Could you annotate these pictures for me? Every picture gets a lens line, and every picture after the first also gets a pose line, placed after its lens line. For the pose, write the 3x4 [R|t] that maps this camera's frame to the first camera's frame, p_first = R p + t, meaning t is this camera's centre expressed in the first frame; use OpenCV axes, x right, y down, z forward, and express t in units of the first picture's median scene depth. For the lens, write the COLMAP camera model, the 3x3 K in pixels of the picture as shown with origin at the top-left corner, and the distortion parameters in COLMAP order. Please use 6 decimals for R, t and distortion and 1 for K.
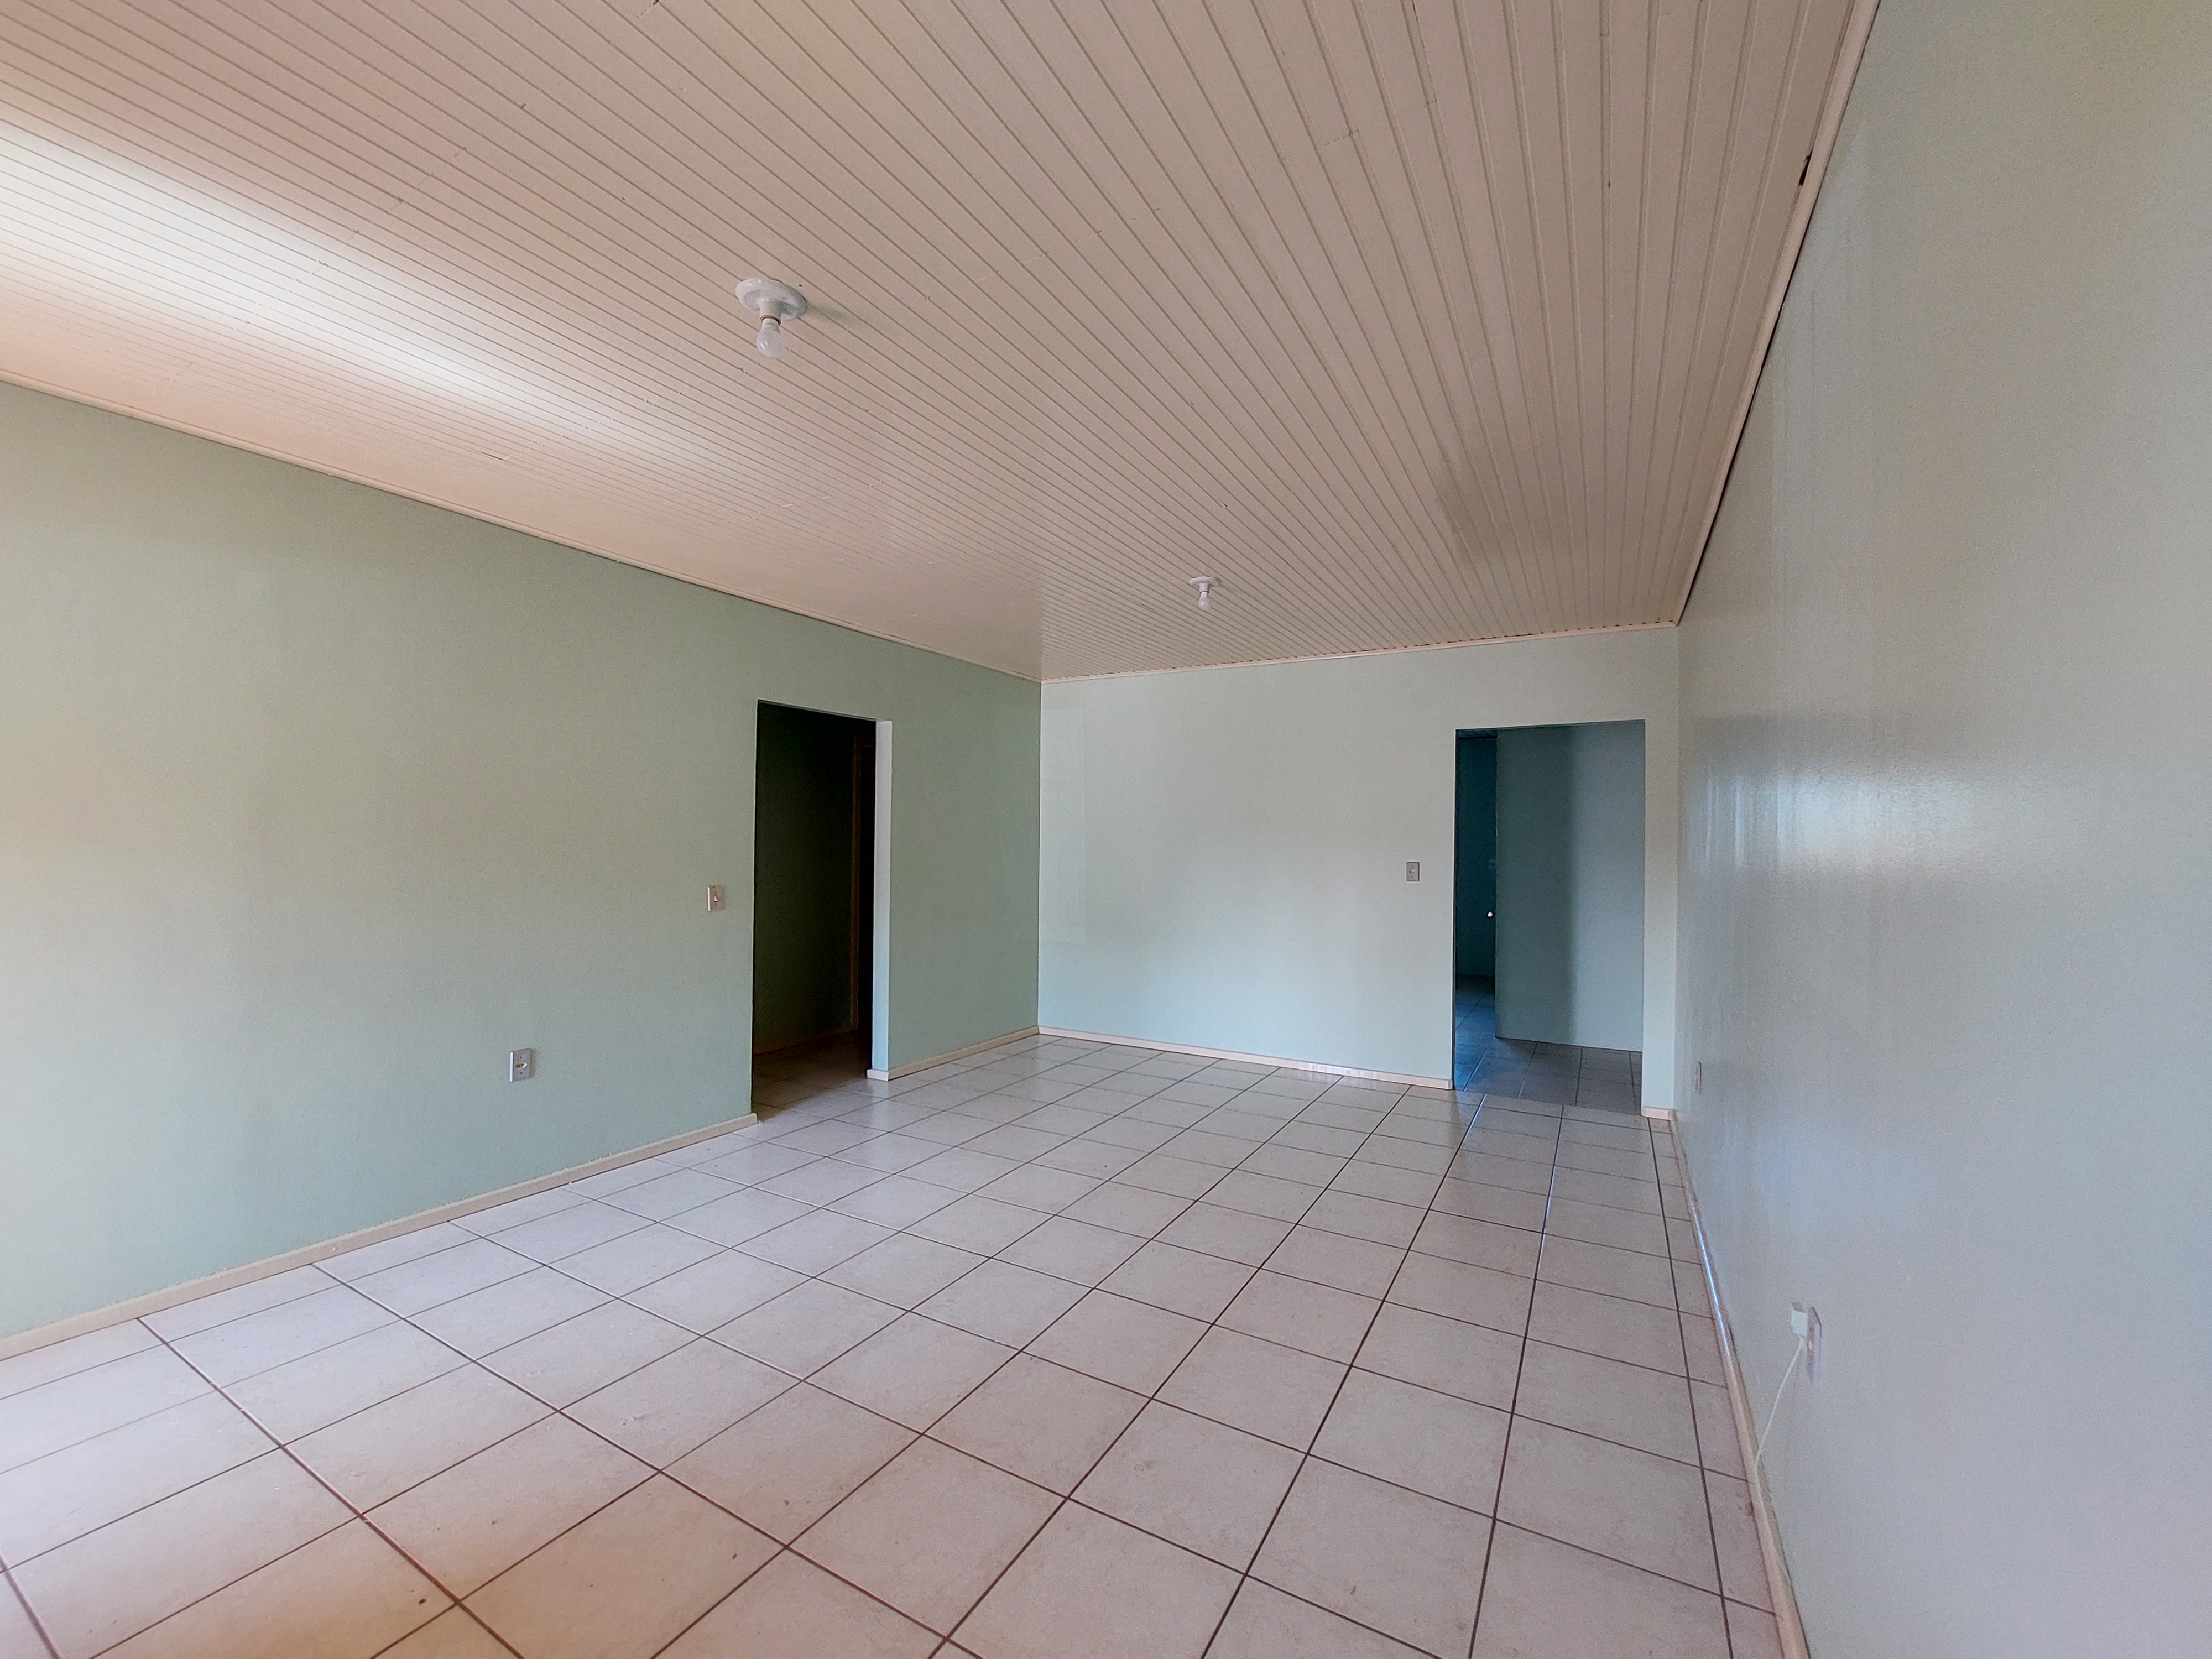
lens RADIAL K [[884.7, 0, 1106.0], [0, 884.7, 829.5], [0, 0, 1]] dist [-0.017422, -0.005093]
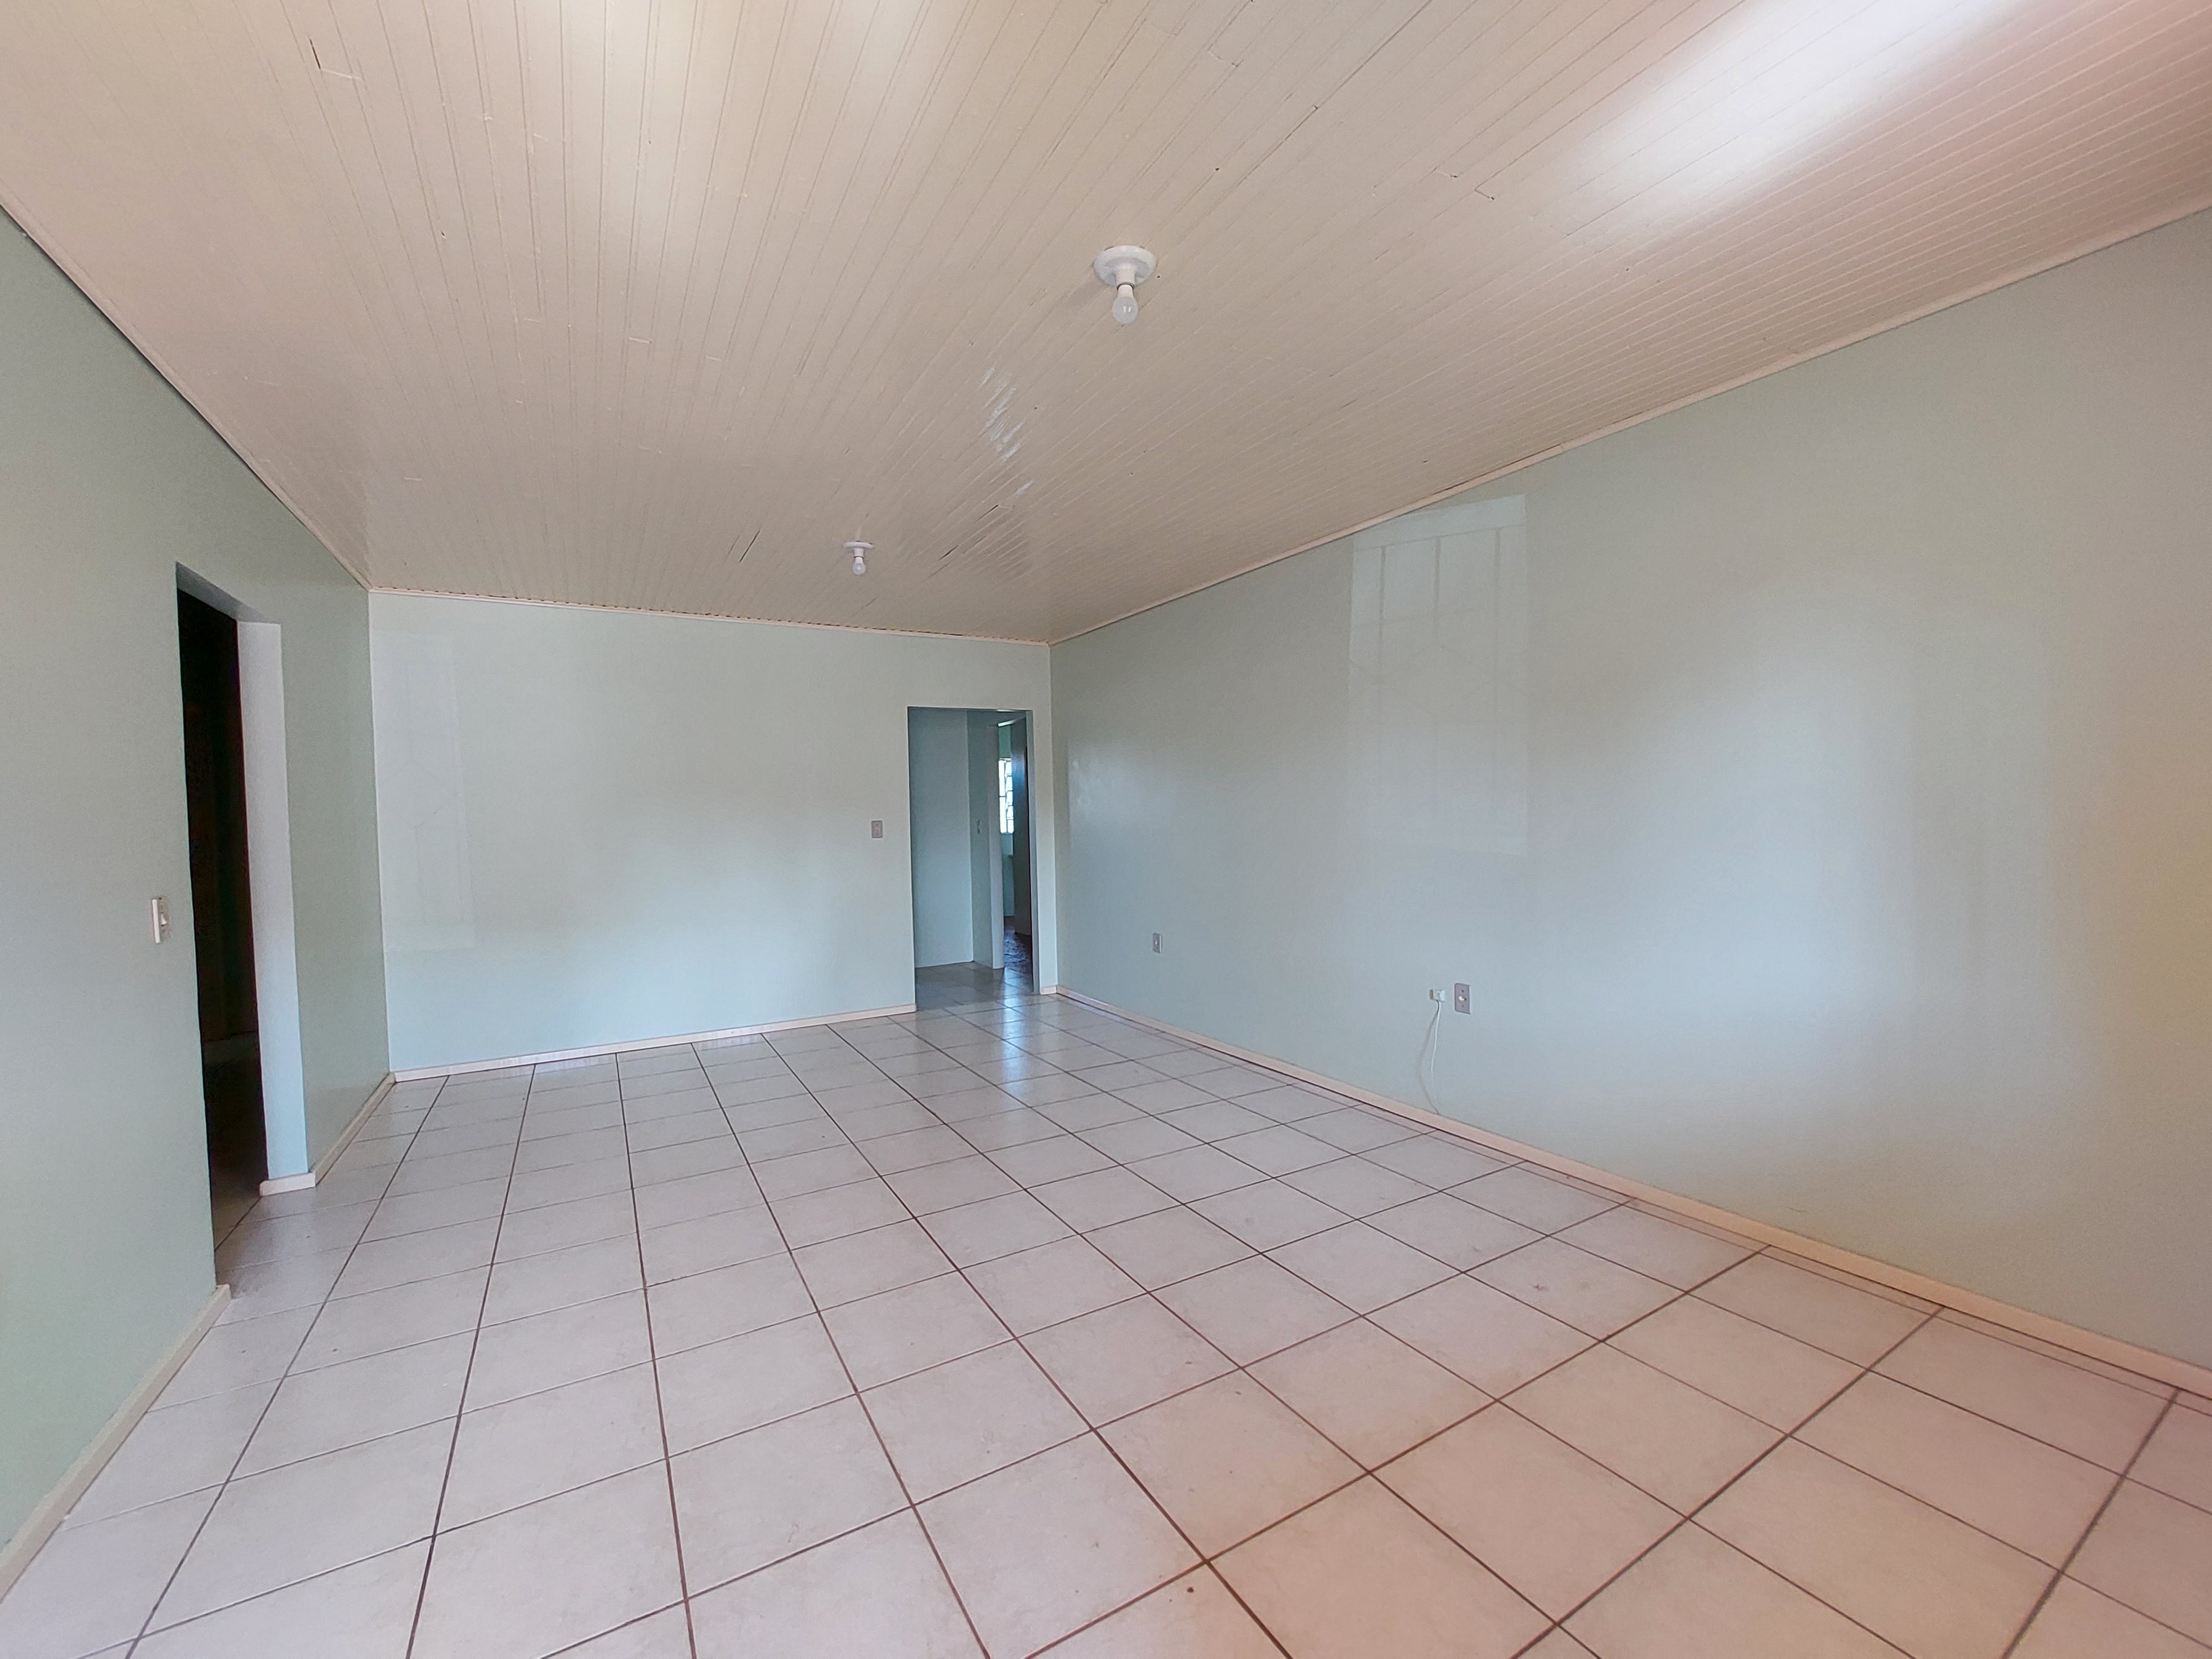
lens RADIAL K [[884.7, 0, 1106.0], [0, 884.7, 829.5], [0, 0, 1]] dist [-0.017422, -0.005093]
pose [[0.500024, -0.042459, 0.864970, -0.546063], [0.014756, 0.999070, 0.040511, 0.007444], [-0.865886, -0.007493, 0.500185, 0.203911]]
